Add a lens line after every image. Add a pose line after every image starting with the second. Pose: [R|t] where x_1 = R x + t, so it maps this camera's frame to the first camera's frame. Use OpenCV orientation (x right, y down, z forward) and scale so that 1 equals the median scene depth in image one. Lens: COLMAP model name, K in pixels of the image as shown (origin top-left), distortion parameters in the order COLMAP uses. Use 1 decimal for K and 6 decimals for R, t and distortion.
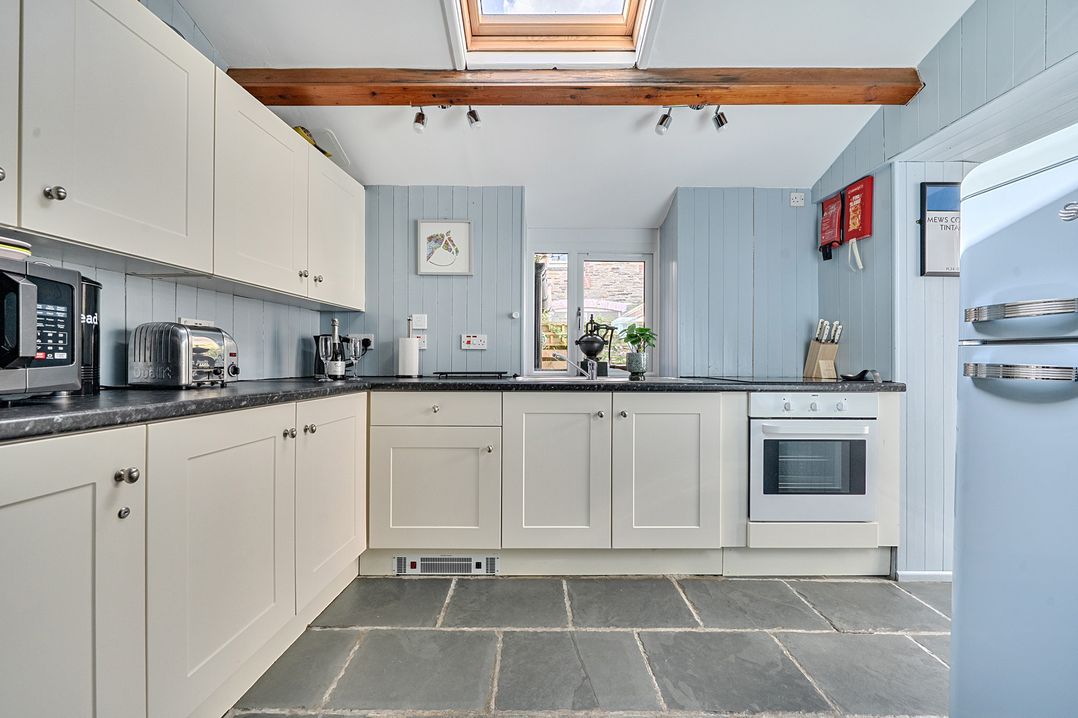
lens RADIAL K [[425.5, 0, 532.9], [0, 425.5, 359.8], [0, 0, 1]] dist [-0.002538, -0.000870]
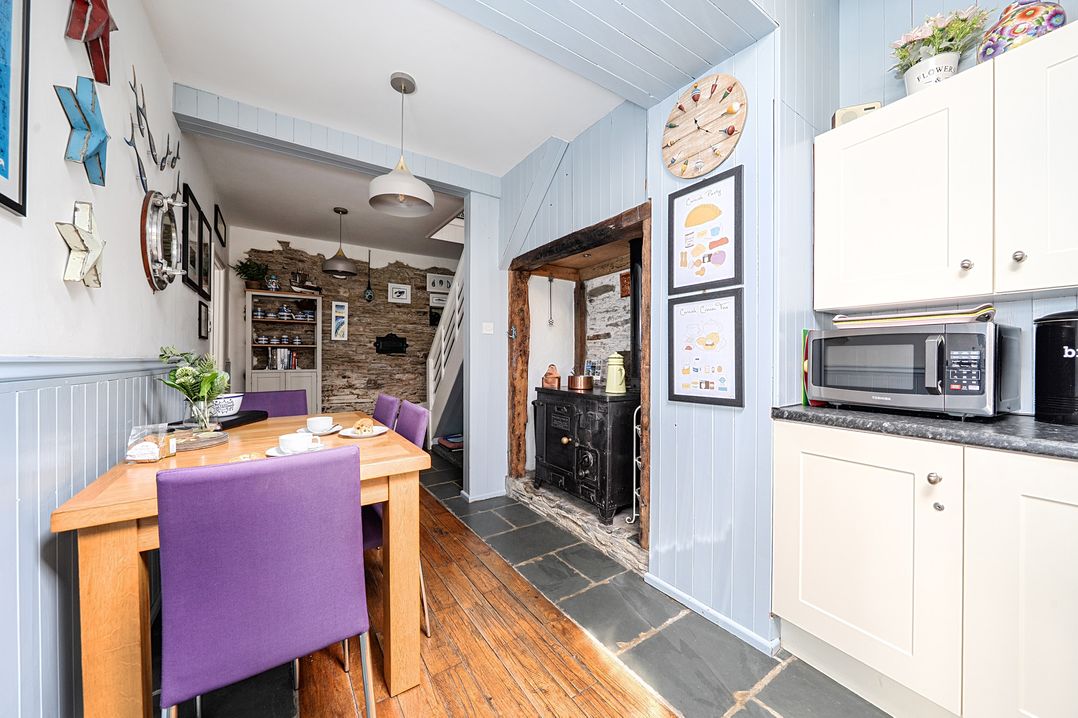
lens RADIAL K [[390.0, 0, 540.1], [0, 390.0, 357.5], [0, 0, 1]] dist [-0.006707, -0.000182]
pose [[-0.826494, -0.007267, -0.562899, 0.330728], [-0.003530, 0.999964, -0.007727, -0.041670], [0.562935, -0.004399, -0.826490, 0.563120]]
